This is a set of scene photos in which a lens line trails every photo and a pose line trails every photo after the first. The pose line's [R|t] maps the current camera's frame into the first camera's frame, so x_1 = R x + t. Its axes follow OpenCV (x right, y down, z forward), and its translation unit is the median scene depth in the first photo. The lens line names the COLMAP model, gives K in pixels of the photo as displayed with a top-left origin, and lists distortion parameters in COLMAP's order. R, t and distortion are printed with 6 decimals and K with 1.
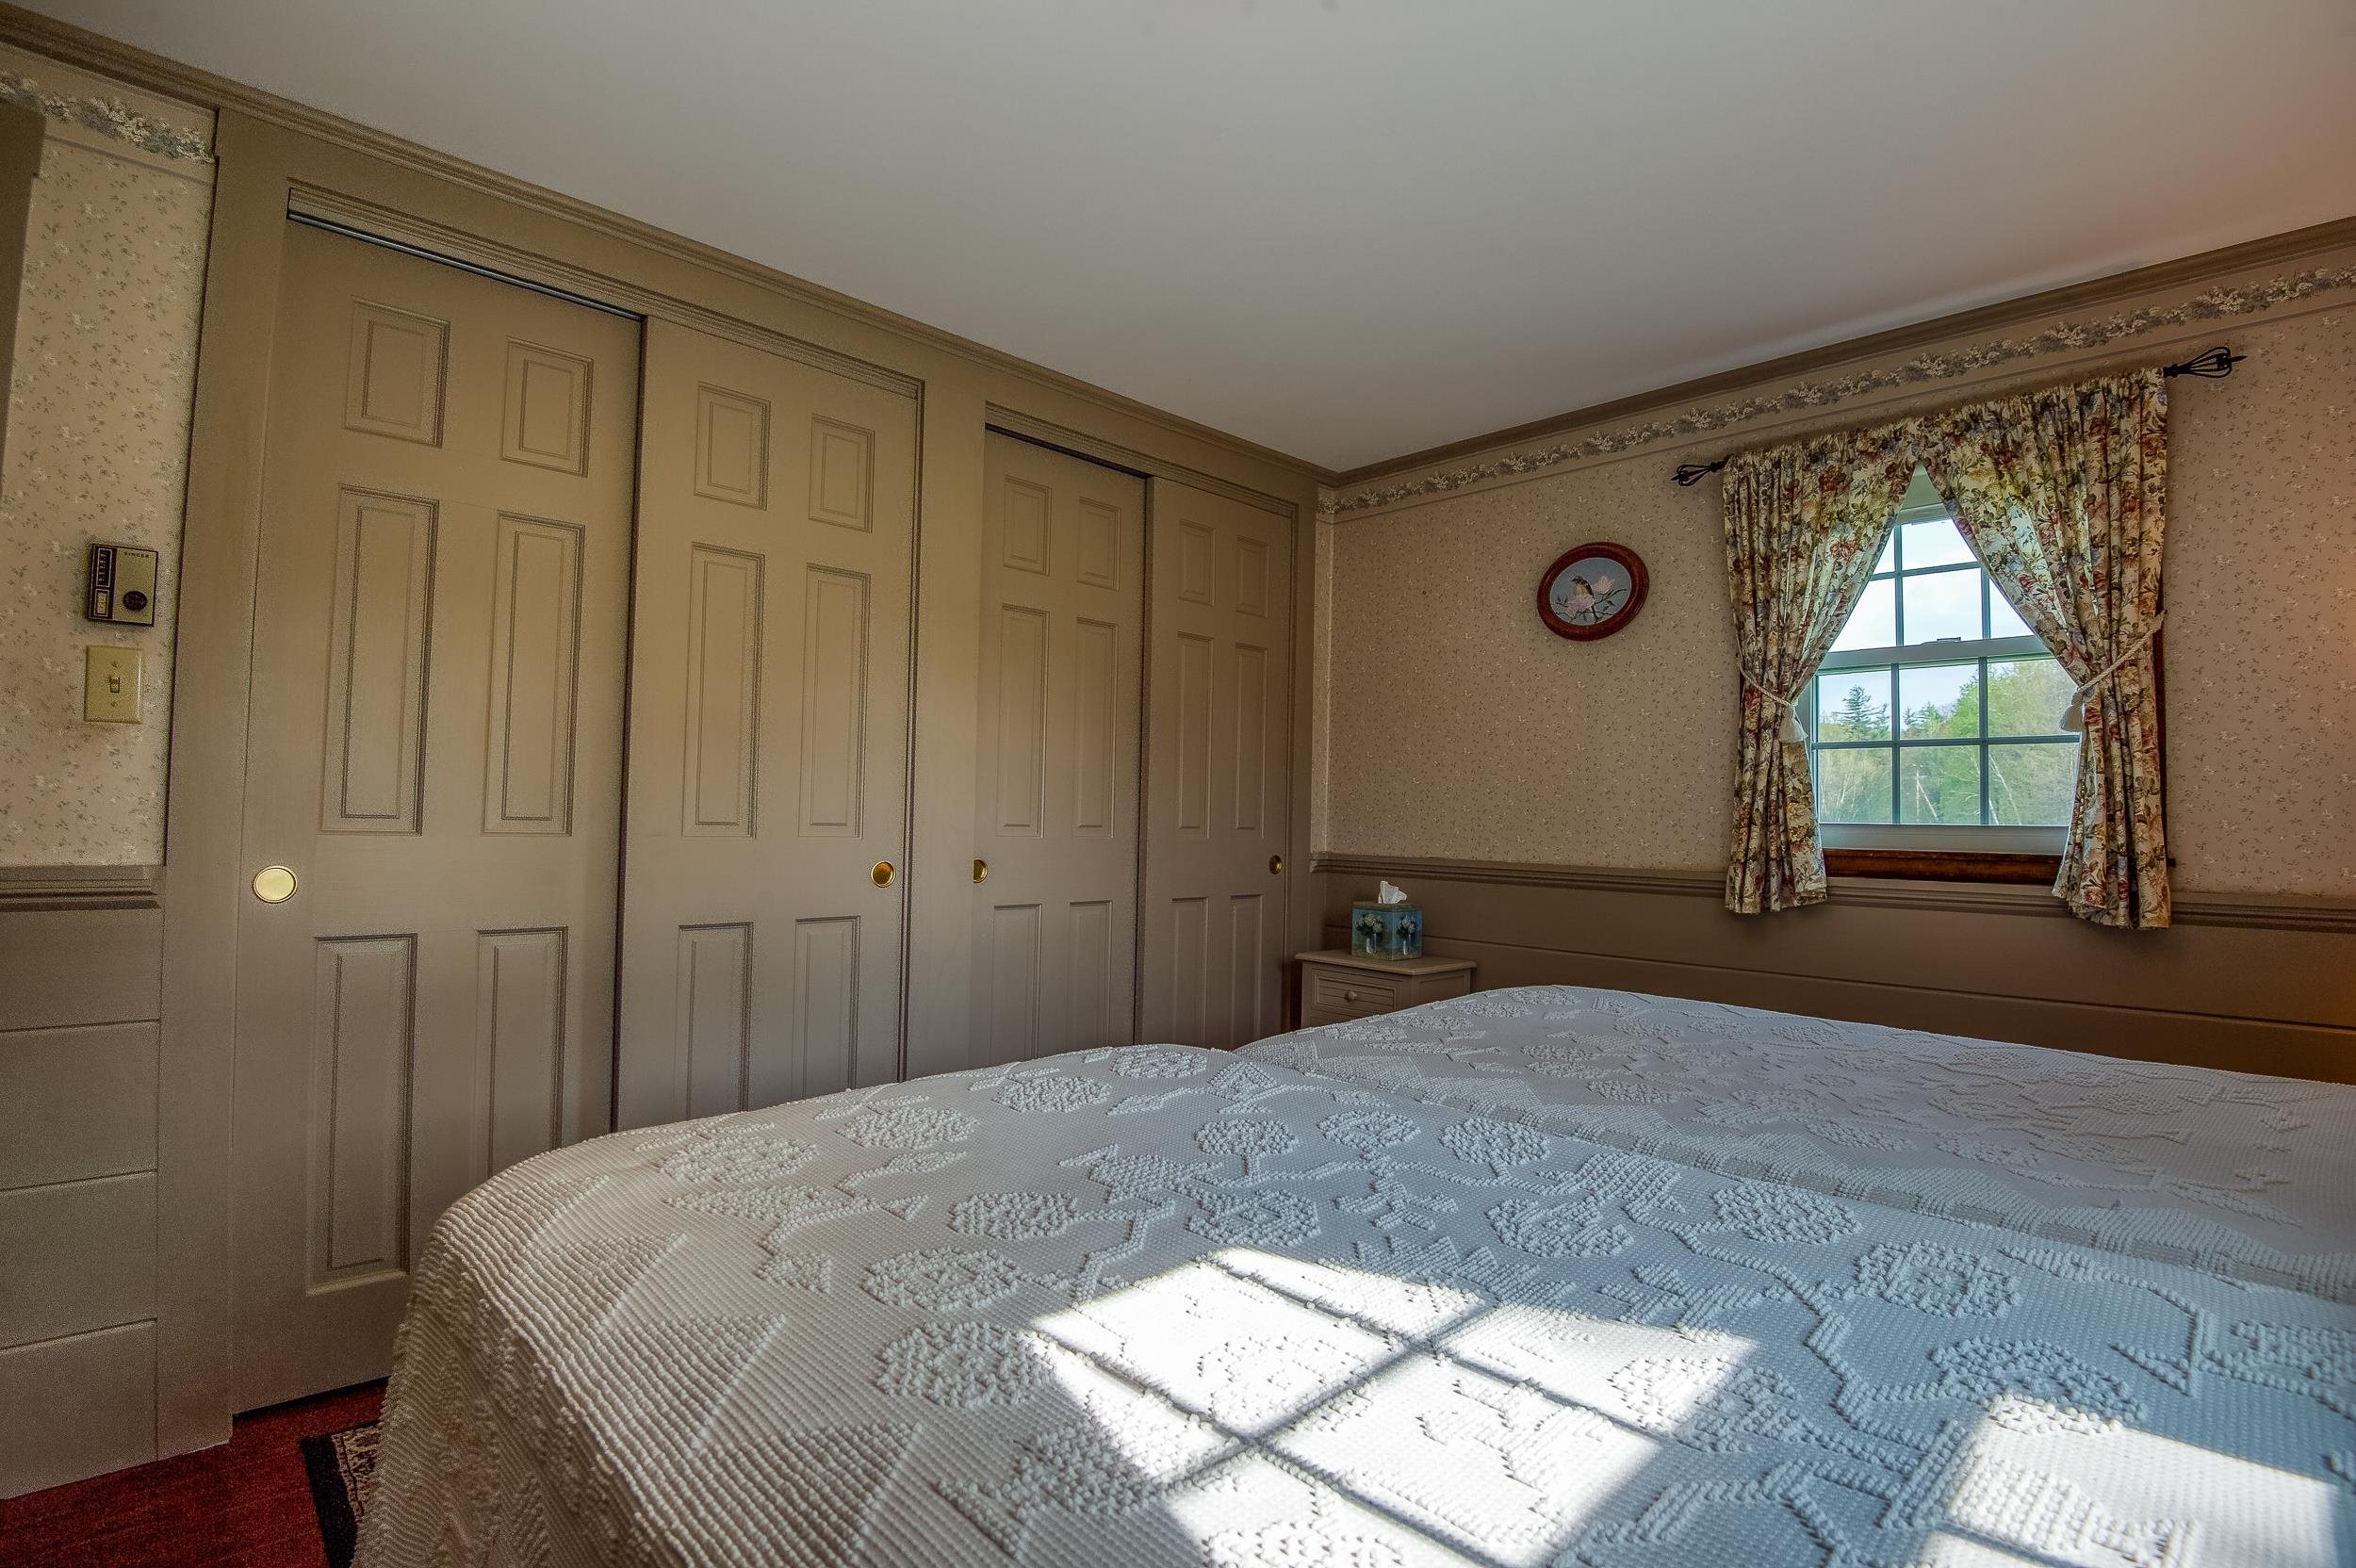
lens RADIAL K [[1087.0, 0, 1164.0], [0, 1087.0, 788.2], [0, 0, 1]] dist [-0.000469, -0.029793]
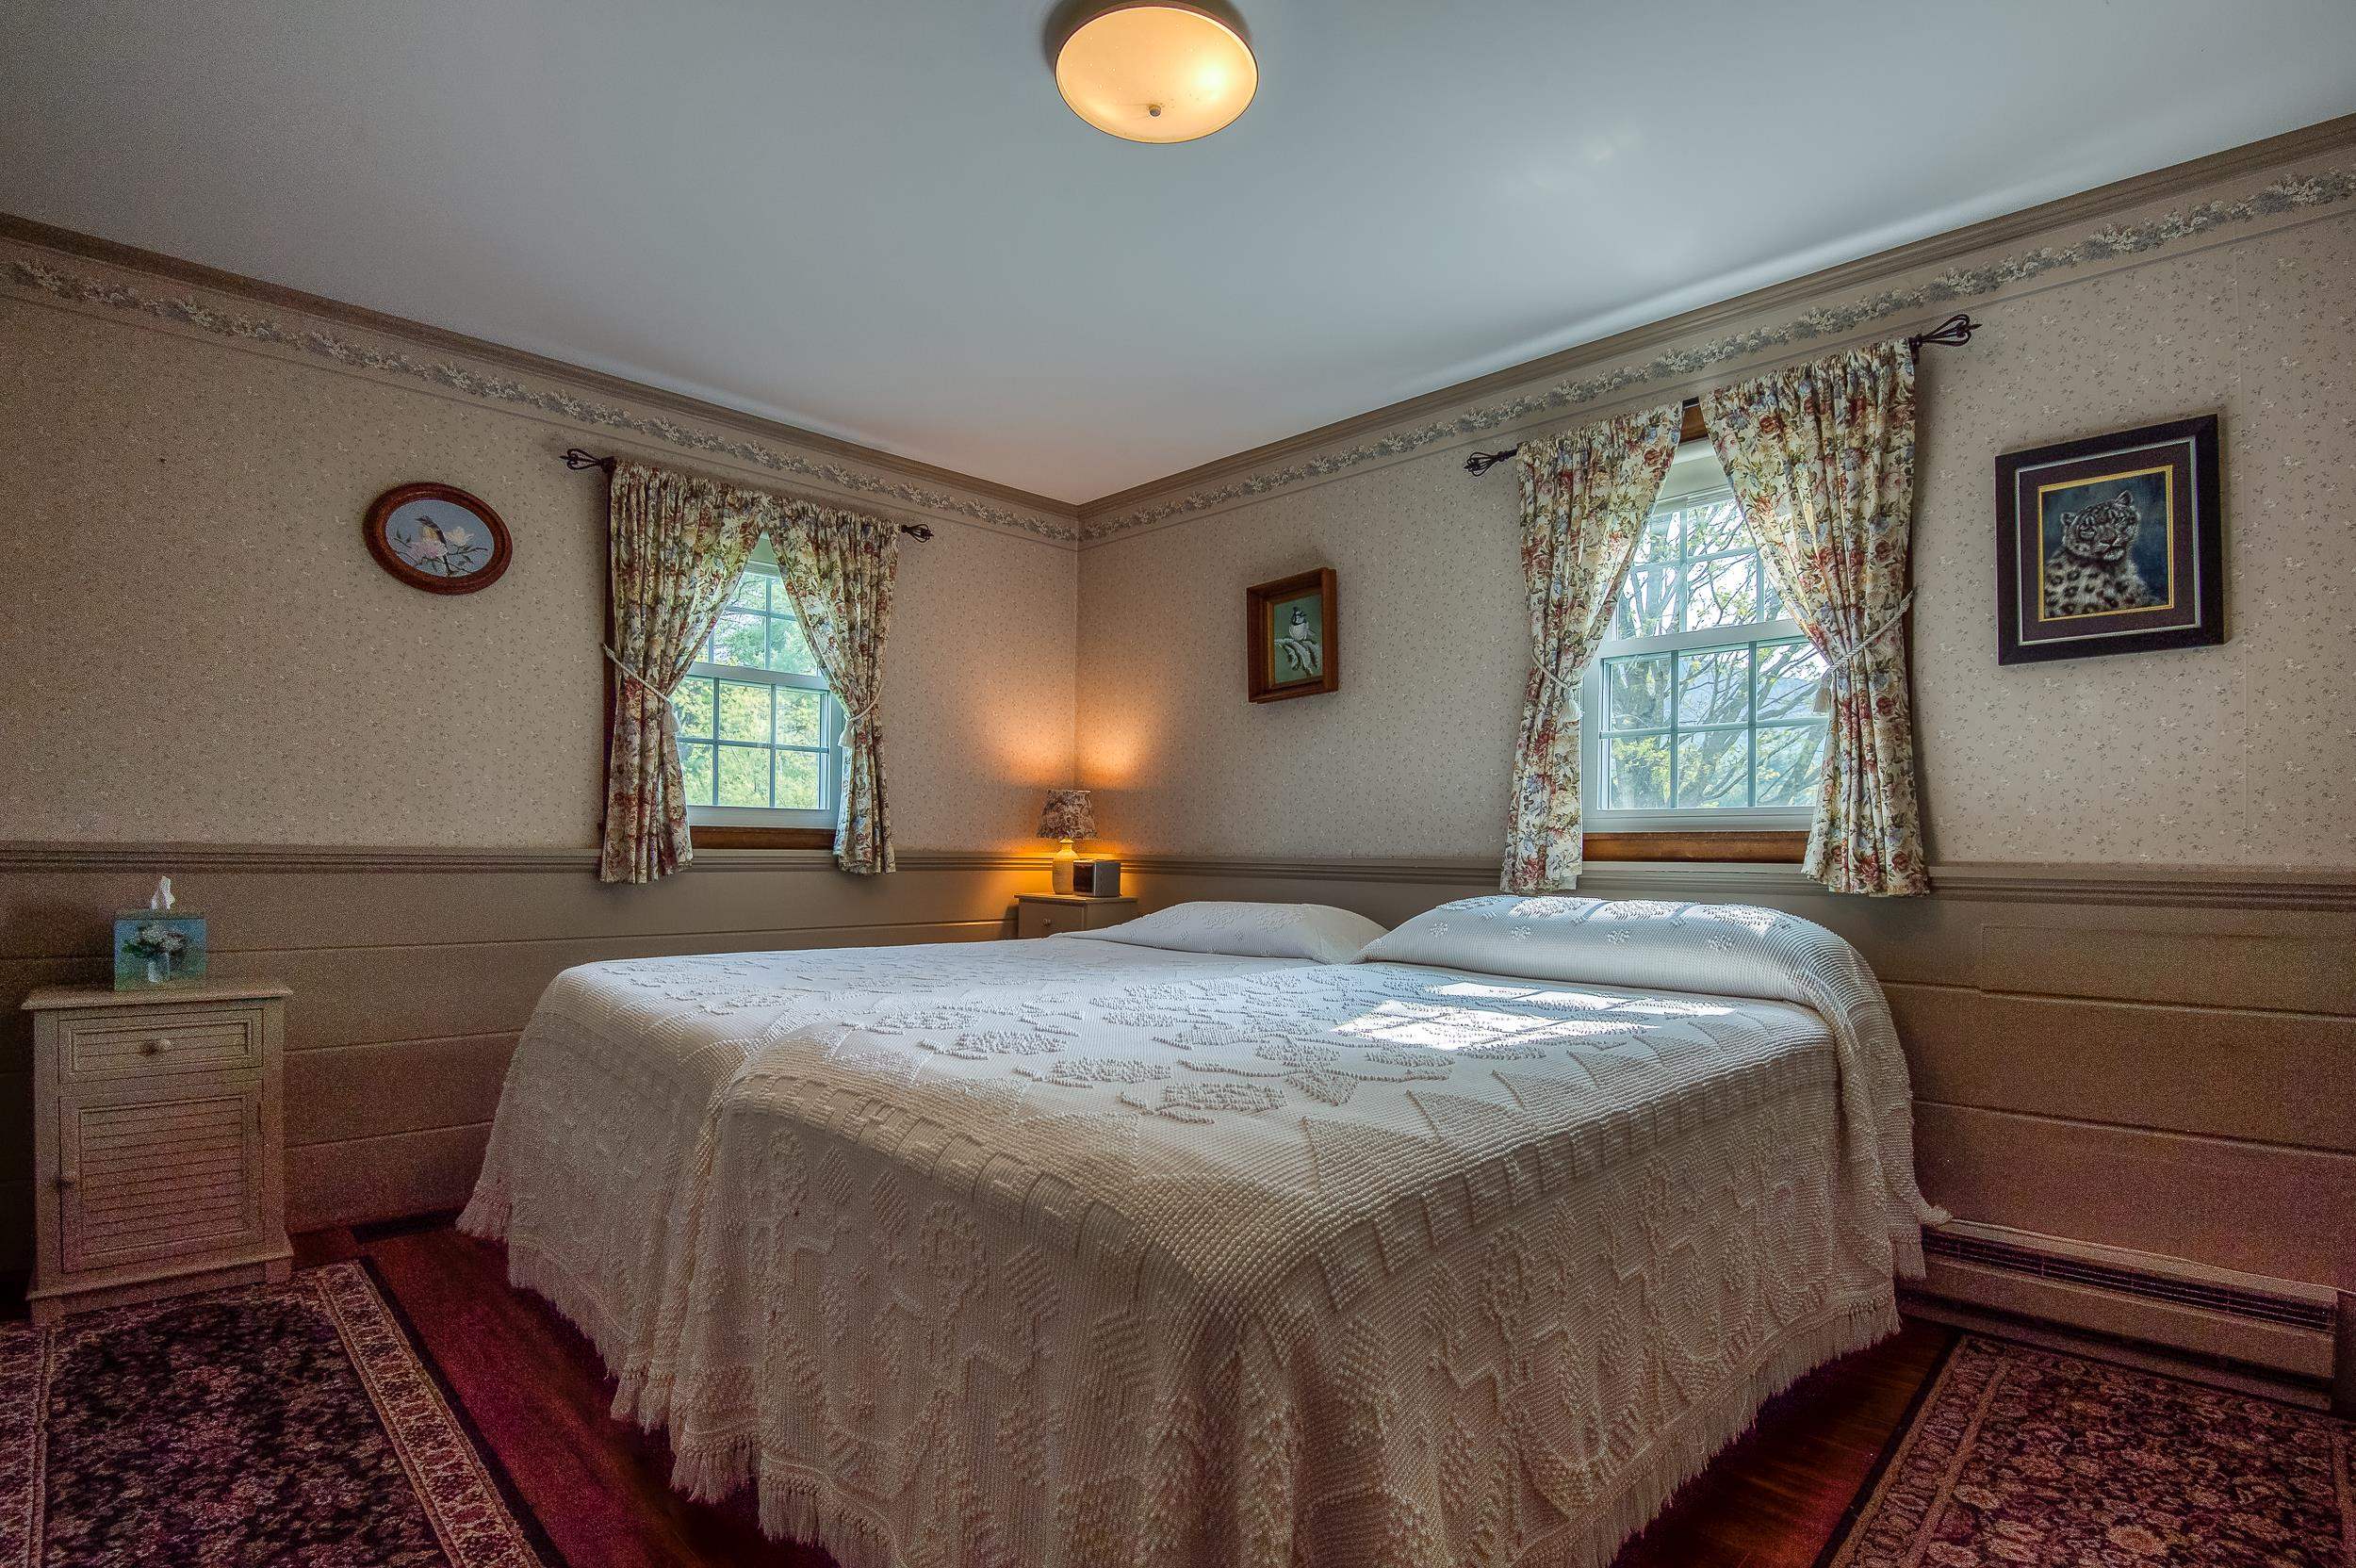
lens RADIAL K [[1115.8, 0, 1139.9], [0, 1115.8, 863.4], [0, 0, 1]] dist [-0.032635, -0.000835]
pose [[0.006256, -0.033594, 0.999416, -0.615114], [-0.046538, 0.998343, 0.033849, 0.033281], [-0.998897, -0.046722, 0.004682, 0.493780]]
